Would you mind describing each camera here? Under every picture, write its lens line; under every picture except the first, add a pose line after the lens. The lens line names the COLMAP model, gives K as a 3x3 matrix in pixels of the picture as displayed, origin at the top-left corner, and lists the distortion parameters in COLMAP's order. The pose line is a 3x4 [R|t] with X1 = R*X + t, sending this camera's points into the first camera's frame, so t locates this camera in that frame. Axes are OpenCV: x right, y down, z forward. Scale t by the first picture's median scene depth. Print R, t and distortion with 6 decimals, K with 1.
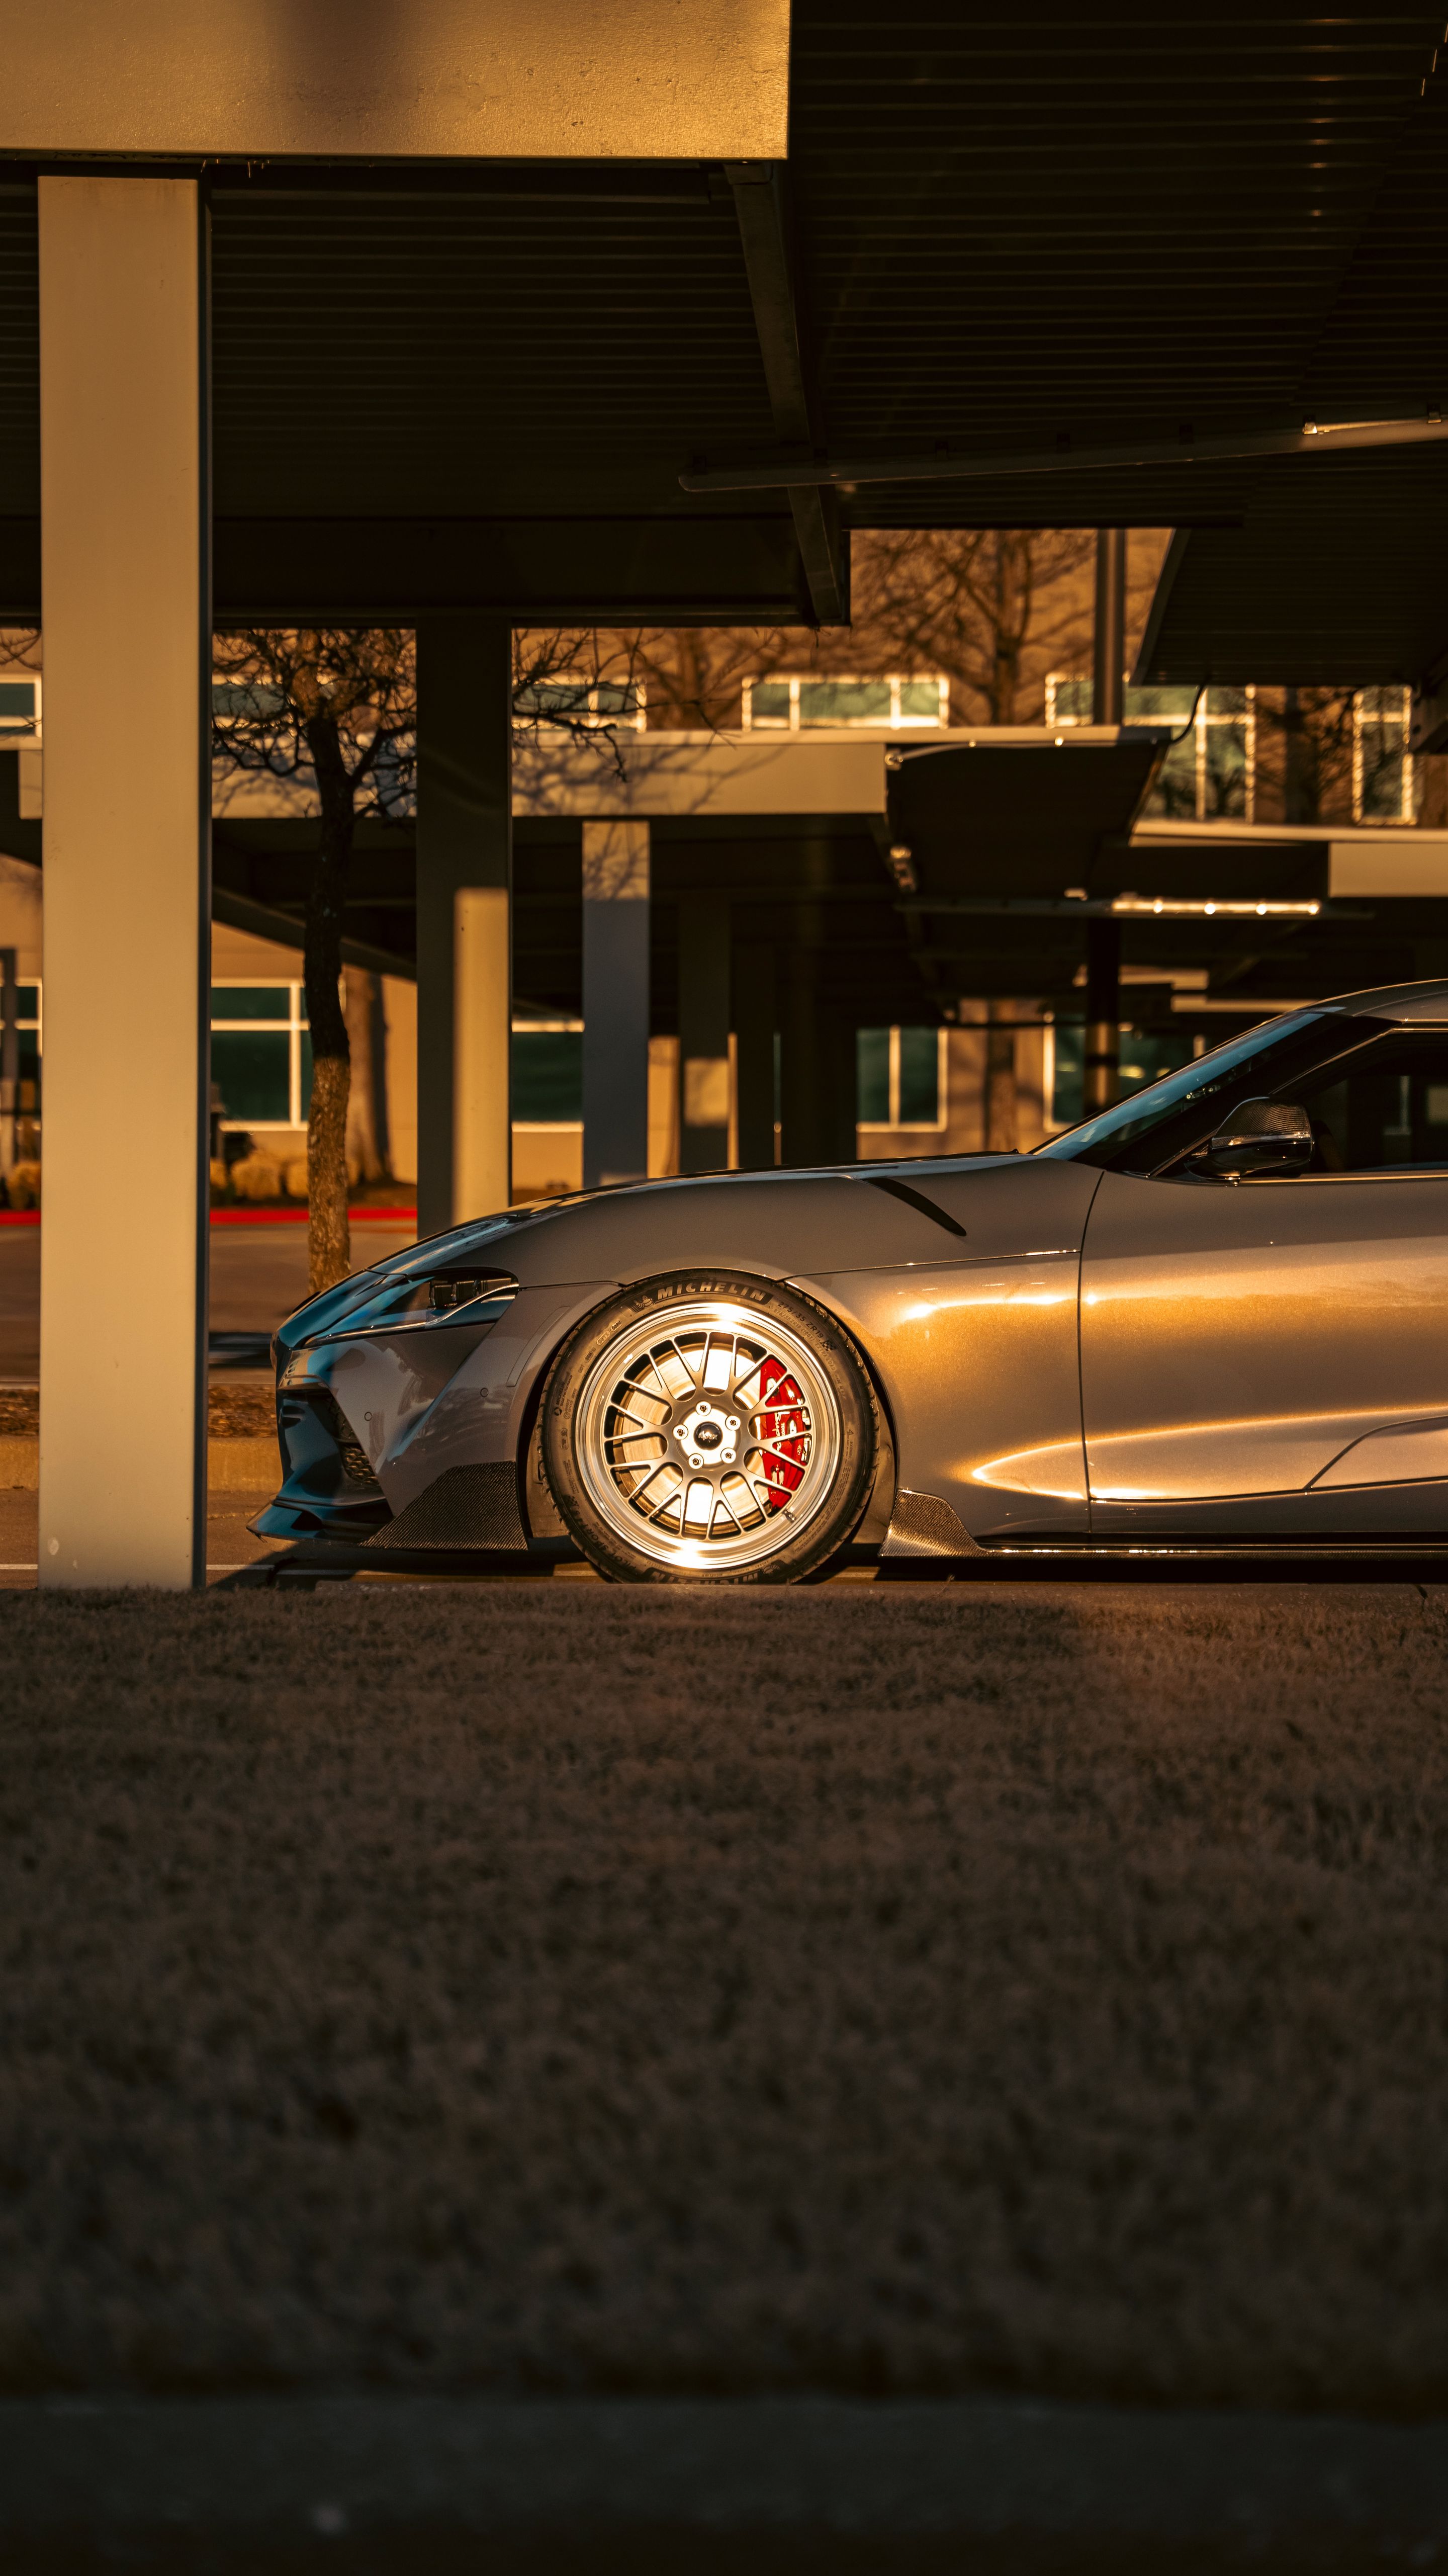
lens RADIAL K [[4866.9, 0, 576.4], [0, 4866.9, 1283.4], [0, 0, 1]] dist [0.354538, -0.003563]
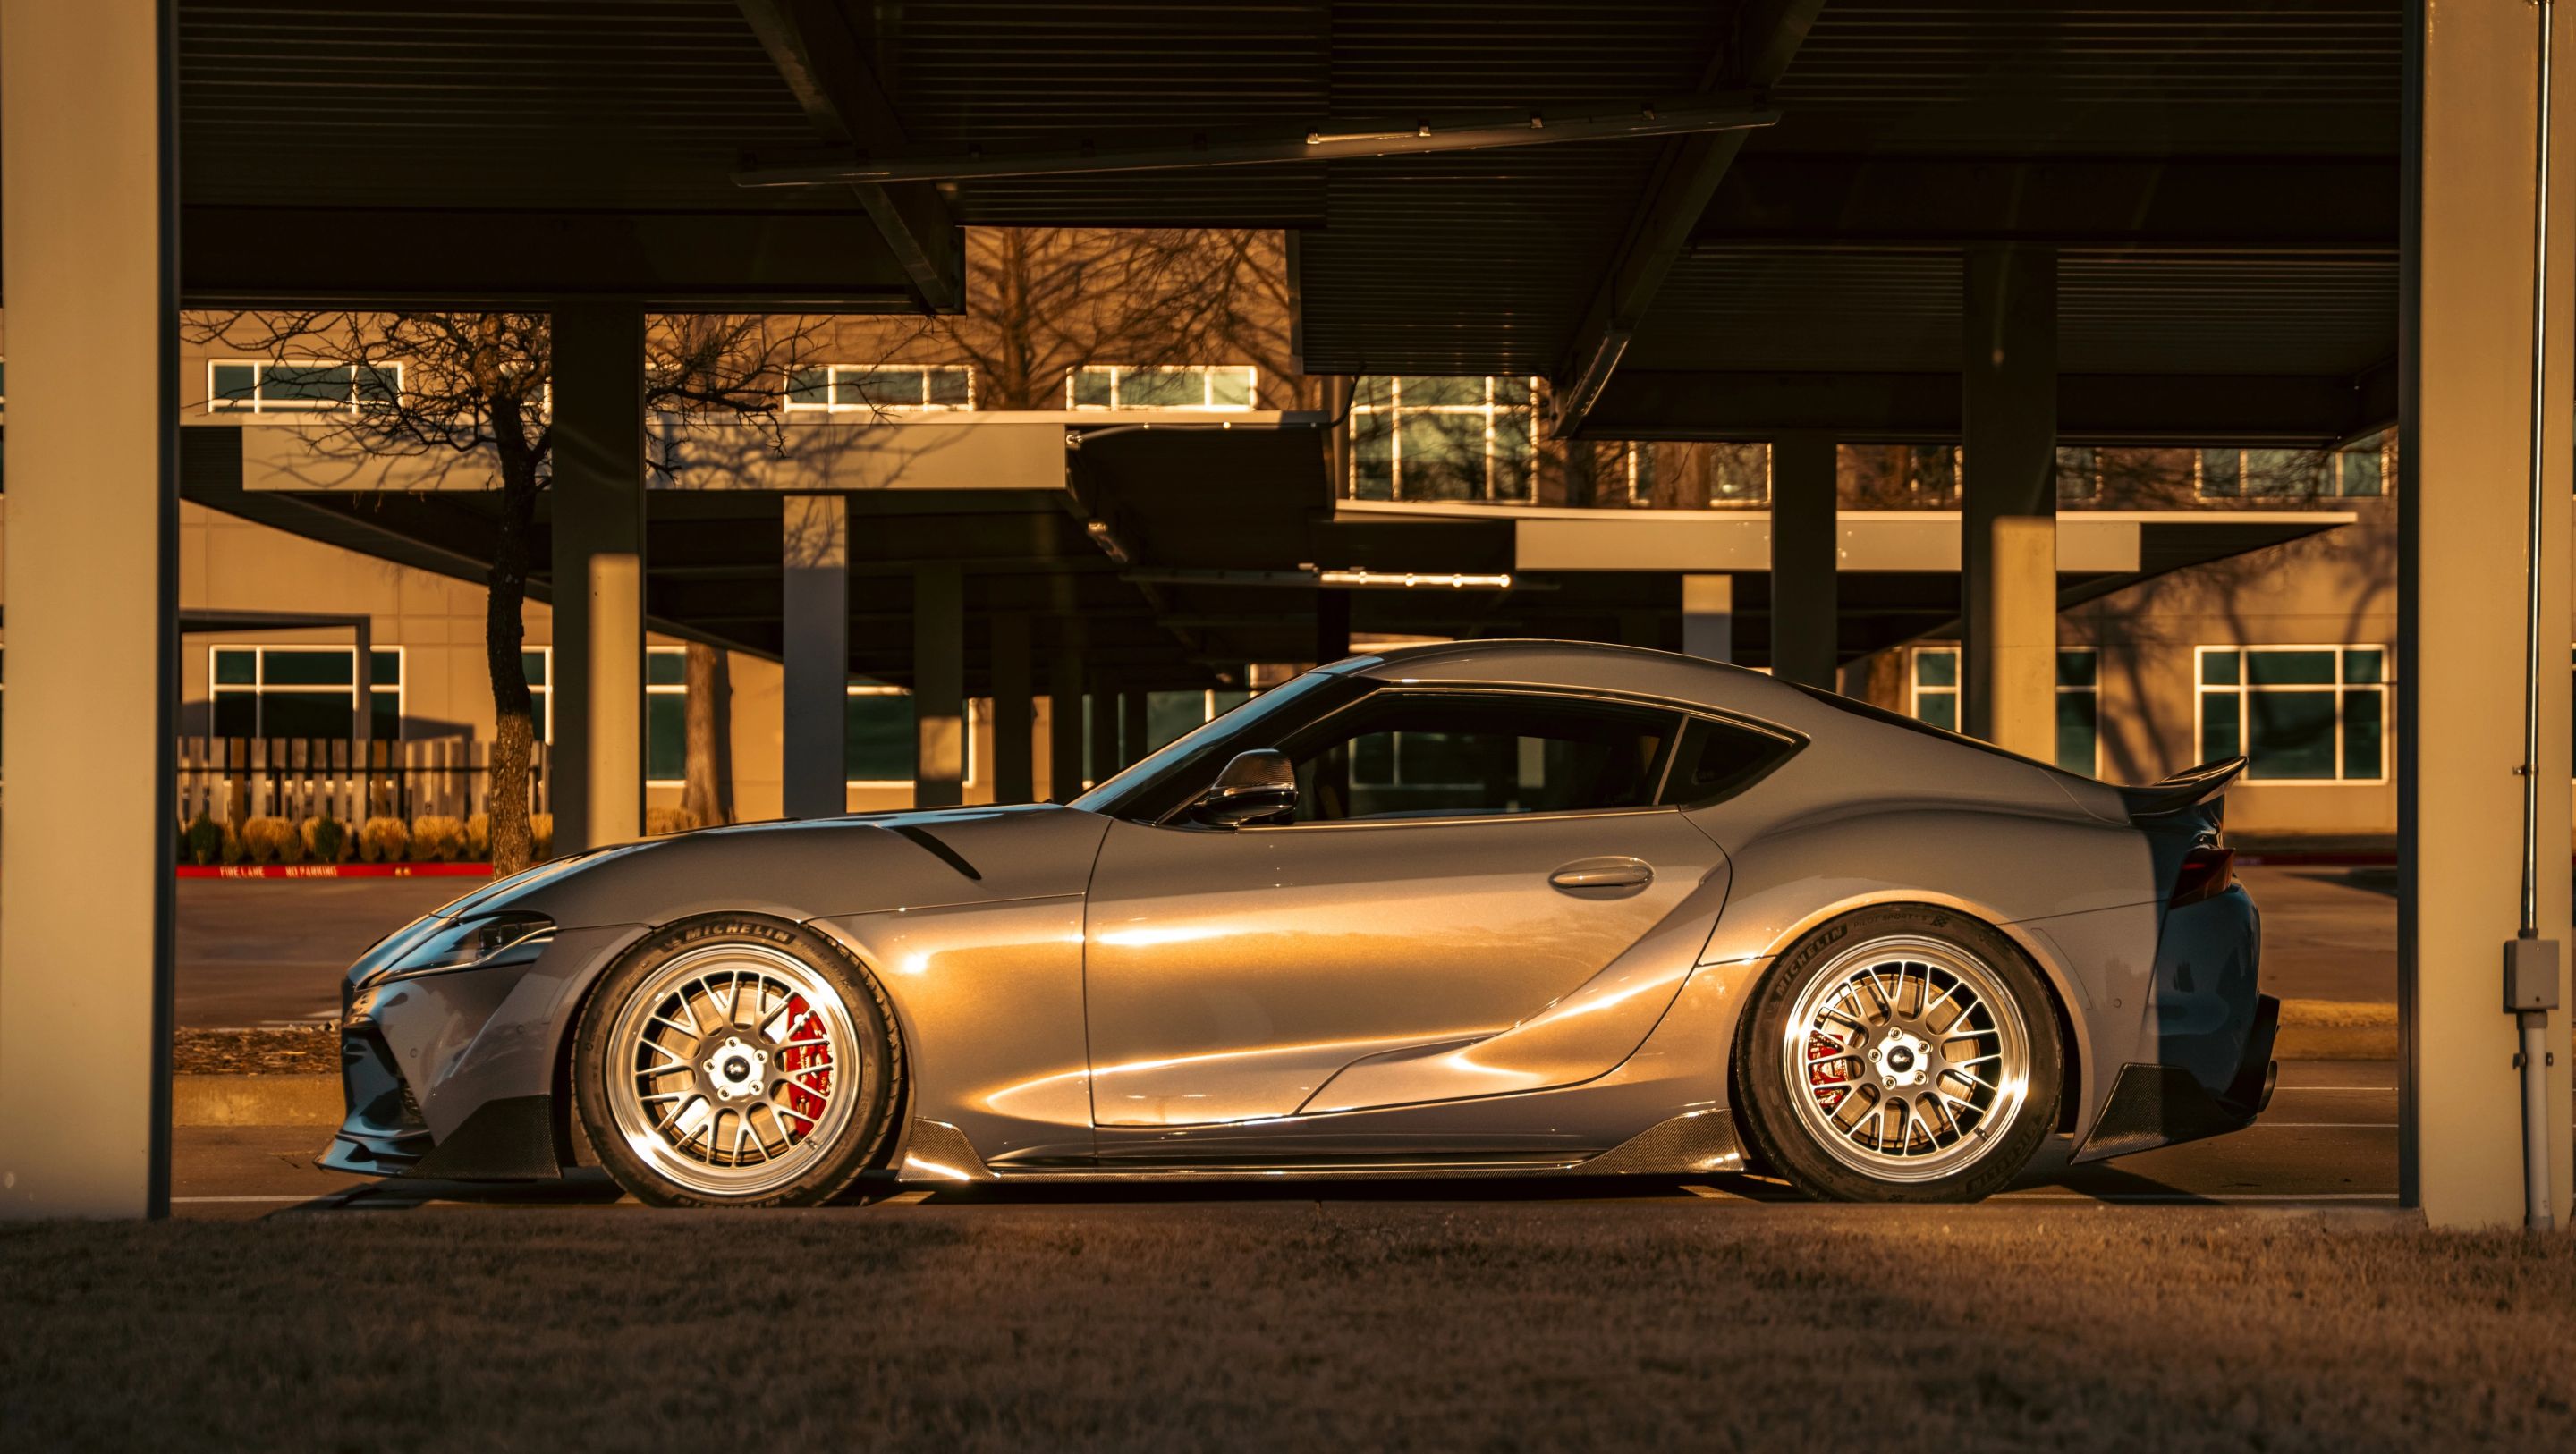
lens RADIAL K [[4555.5, 0, 1285.2], [0, 4555.5, 805.0], [0, 0, 1]] dist [0.237833, 0.143652]
pose [[0.998978, -0.001670, 0.045159, 0.100045], [0.002938, 0.999603, -0.028034, 0.002079], [-0.045095, 0.028138, 0.998586, -0.000614]]
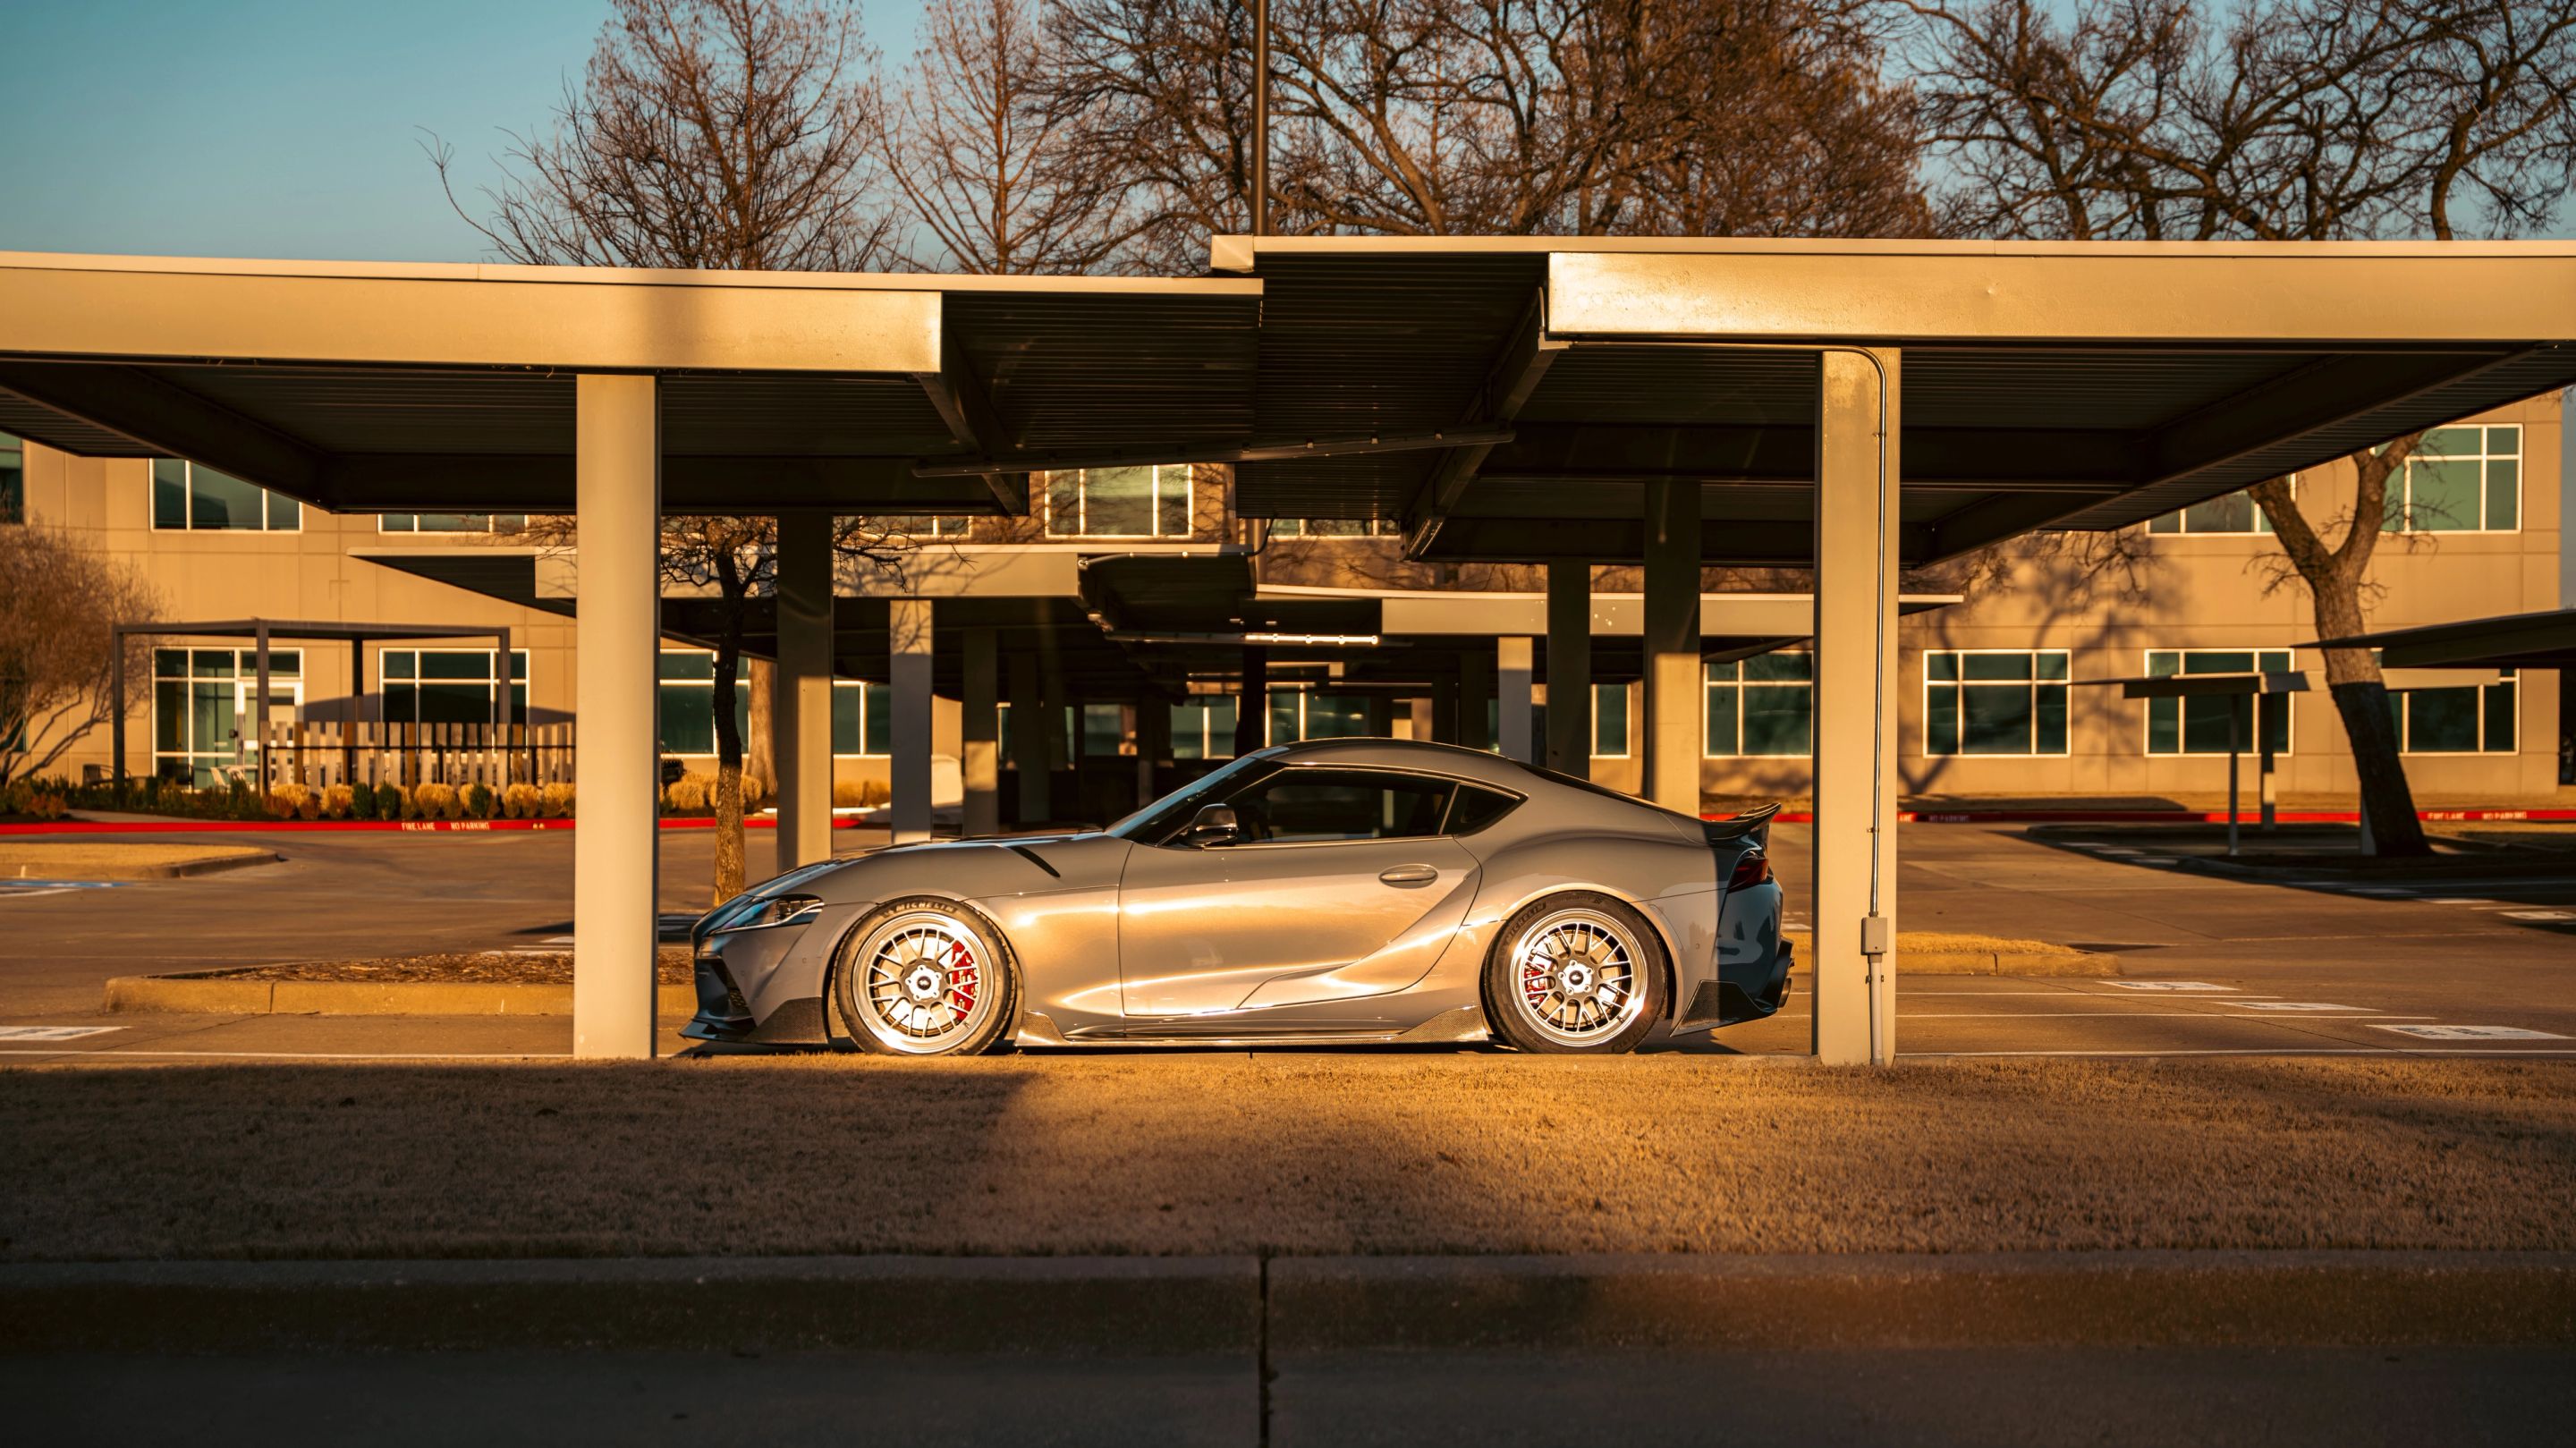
lens RADIAL K [[4555.9, 0, 1285.2], [0, 4555.9, 802.1], [0, 0, 1]] dist [0.237833, 0.143652]
pose [[0.997962, -0.000585, 0.063803, 0.053268], [0.001090, 0.999968, -0.007896, -0.024687], [-0.063796, 0.007949, 0.997931, -0.773599]]
